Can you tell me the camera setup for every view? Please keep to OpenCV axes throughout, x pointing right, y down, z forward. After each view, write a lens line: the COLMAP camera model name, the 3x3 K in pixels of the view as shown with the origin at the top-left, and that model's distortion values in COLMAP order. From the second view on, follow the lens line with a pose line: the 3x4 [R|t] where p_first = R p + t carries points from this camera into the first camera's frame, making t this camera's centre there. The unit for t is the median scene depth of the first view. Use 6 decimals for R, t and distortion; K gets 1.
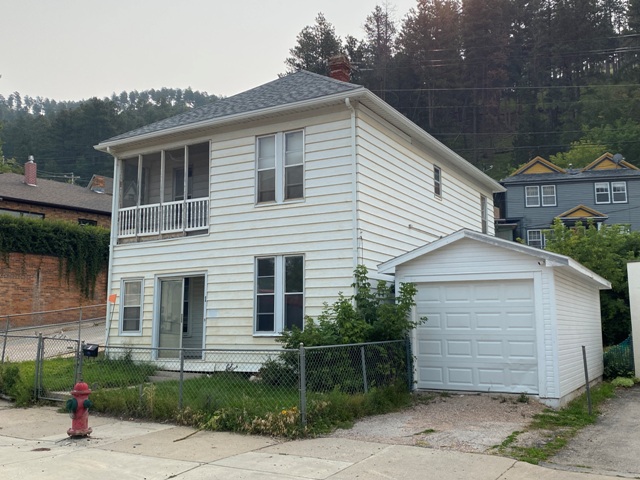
lens RADIAL K [[639.1, 0, 320.0], [0, 639.1, 240.0], [0, 0, 1]] dist [0.028709, 0.003015]
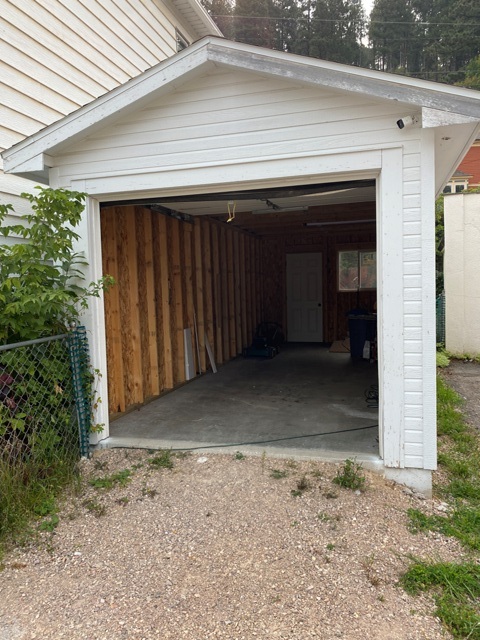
lens RADIAL K [[486.3, 0, 240.0], [0, 486.3, 320.0], [0, 0, 1]] dist [0.005144, 0.001323]
pose [[0.974208, -0.040180, 0.222046, 0.144717], [-0.004540, 0.980330, 0.197313, 0.072430], [-0.225606, -0.193232, 0.954863, 0.572048]]
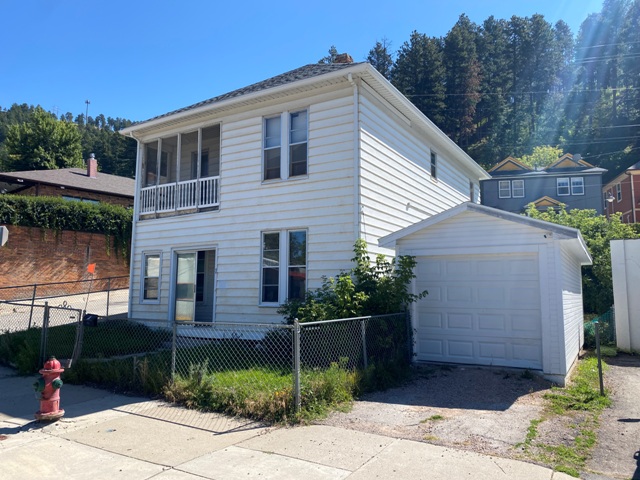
lens RADIAL K [[486.3, 0, 320.0], [0, 486.3, 240.0], [0, 0, 1]] dist [0.005144, 0.001323]
pose [[0.999705, 0.006281, -0.023447, 0.013622], [-0.005721, 0.999698, 0.023884, 0.020324], [0.023590, -0.023743, 0.999440, 0.196716]]
